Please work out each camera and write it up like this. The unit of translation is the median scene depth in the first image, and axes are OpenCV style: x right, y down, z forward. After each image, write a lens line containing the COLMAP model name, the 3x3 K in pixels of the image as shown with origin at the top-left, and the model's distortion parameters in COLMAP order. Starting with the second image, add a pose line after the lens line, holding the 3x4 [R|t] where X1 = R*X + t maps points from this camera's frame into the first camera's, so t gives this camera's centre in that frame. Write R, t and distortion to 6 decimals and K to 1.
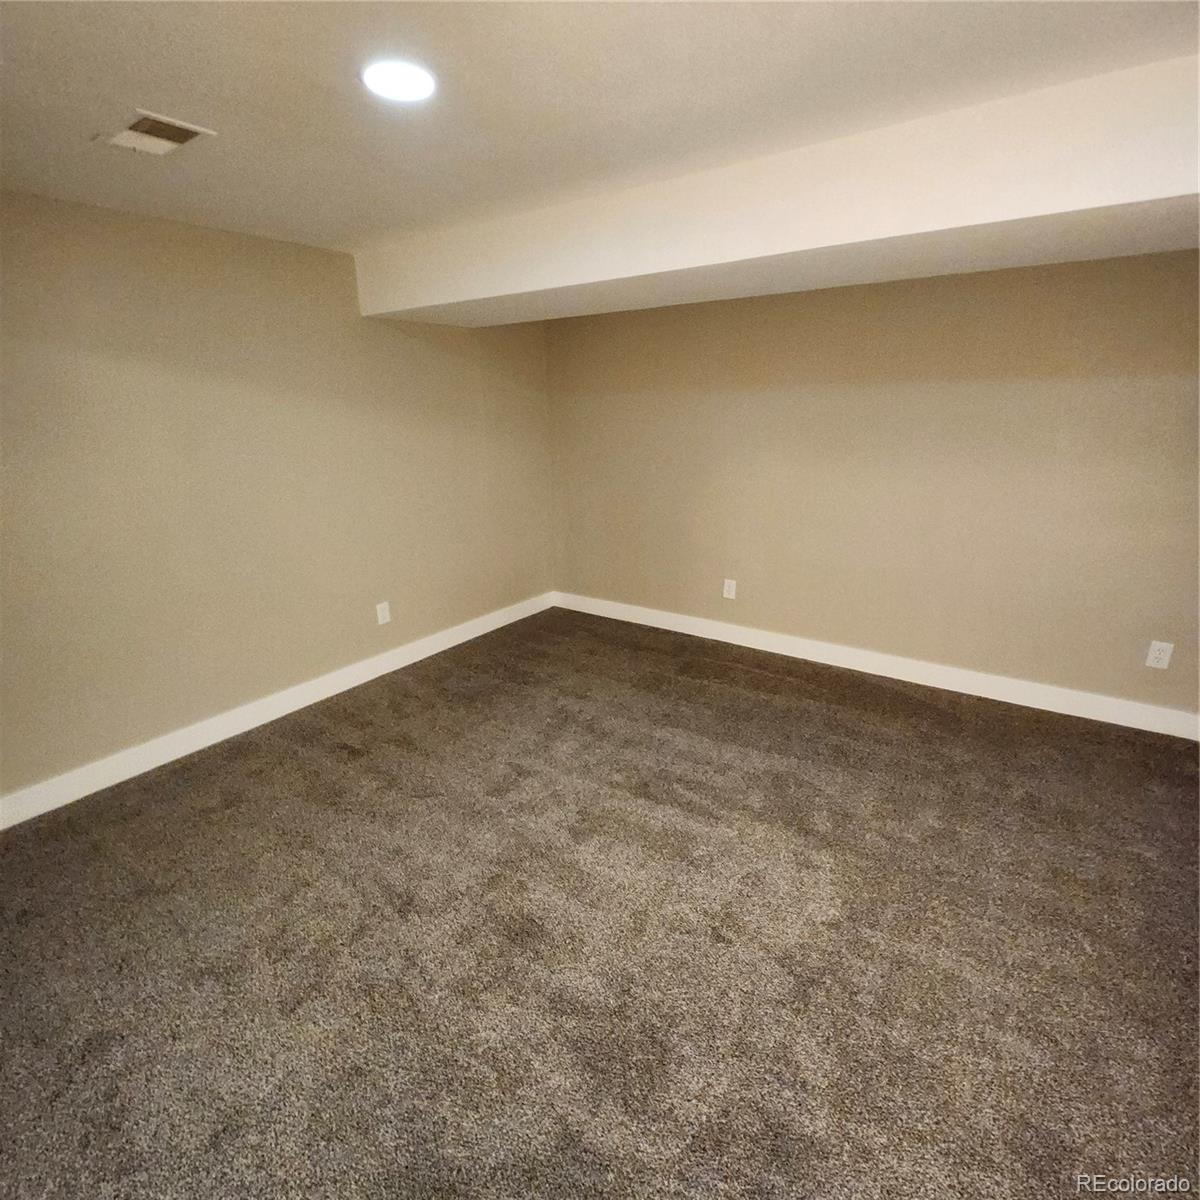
lens RADIAL K [[628.6, 0, 603.1], [0, 628.6, 603.5], [0, 0, 1]] dist [-0.000852, -0.000650]
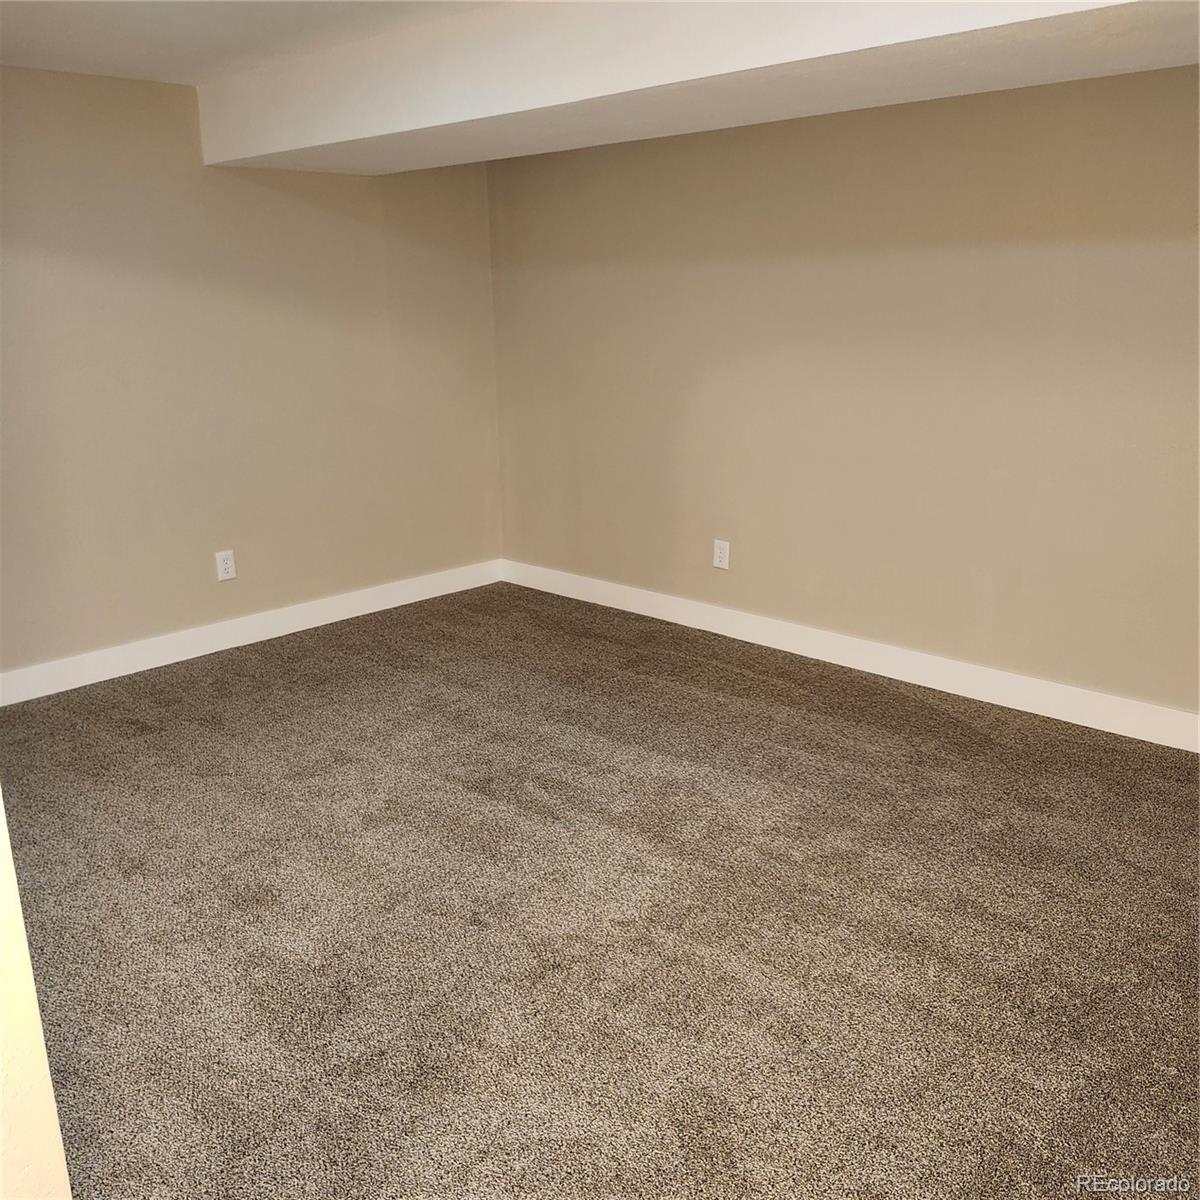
lens RADIAL K [[1110.8, 0, 593.5], [0, 1110.8, 592.8], [0, 0, 1]] dist [0.147628, -0.242704]
pose [[0.987107, 0.039810, -0.155034, 0.353807], [-0.045903, 0.998300, -0.035921, 0.095512], [0.153341, 0.042574, 0.987256, -0.289268]]
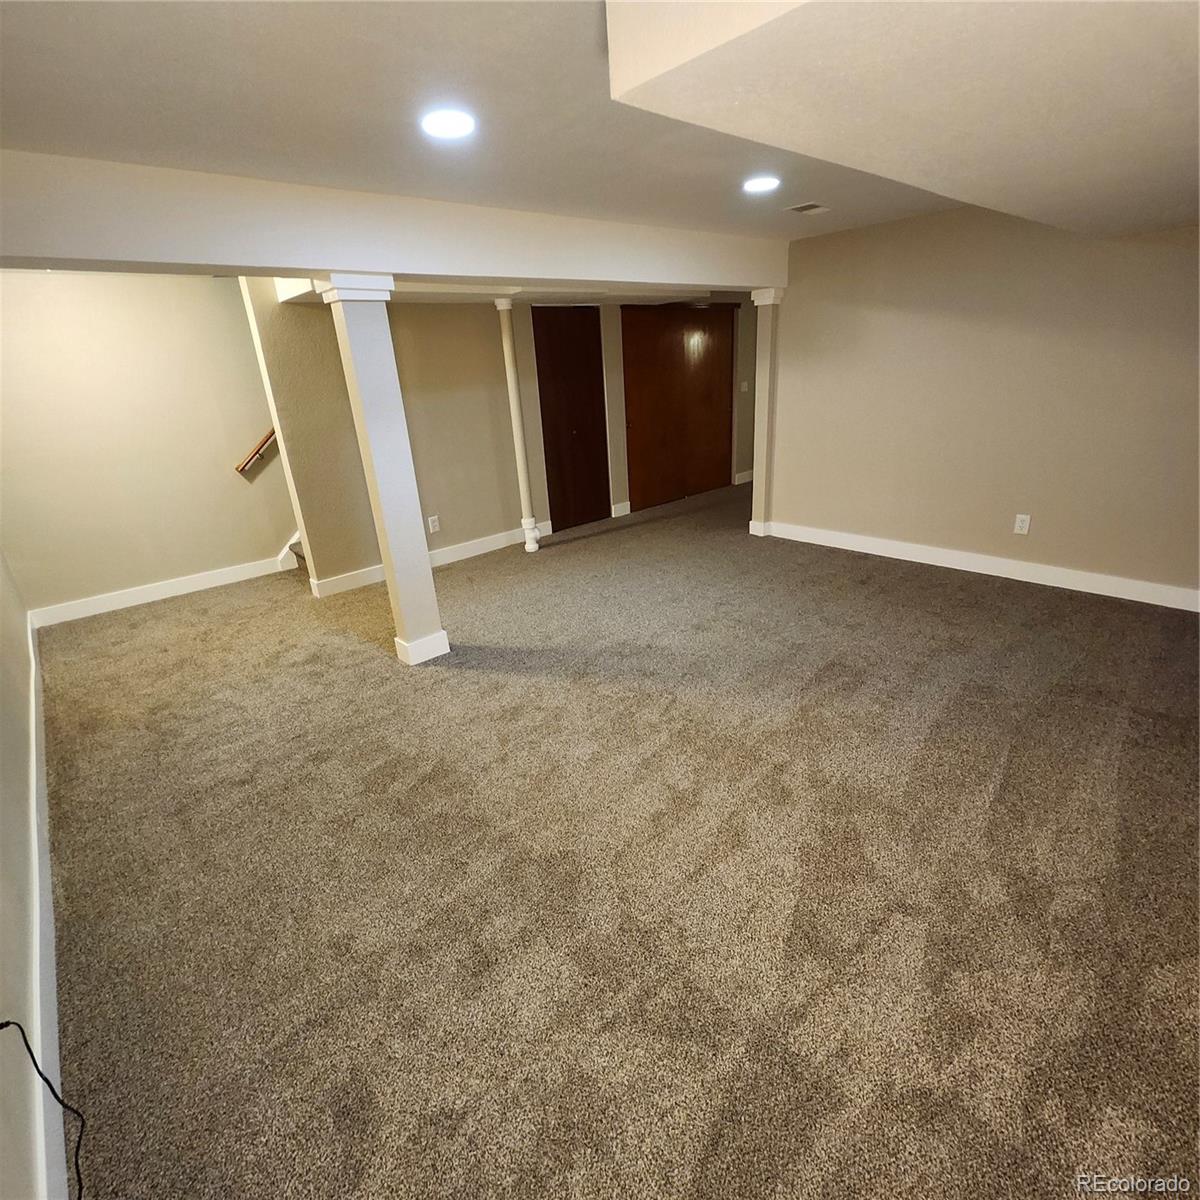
lens RADIAL K [[628.5, 0, 602.6], [0, 628.5, 605.7], [0, 0, 1]] dist [0.003806, 0.000703]
pose [[-0.223377, 0.374793, -0.899796, 1.101344], [-0.234080, 0.875481, 0.422776, -0.196353], [0.946208, 0.305063, -0.107831, 0.590814]]
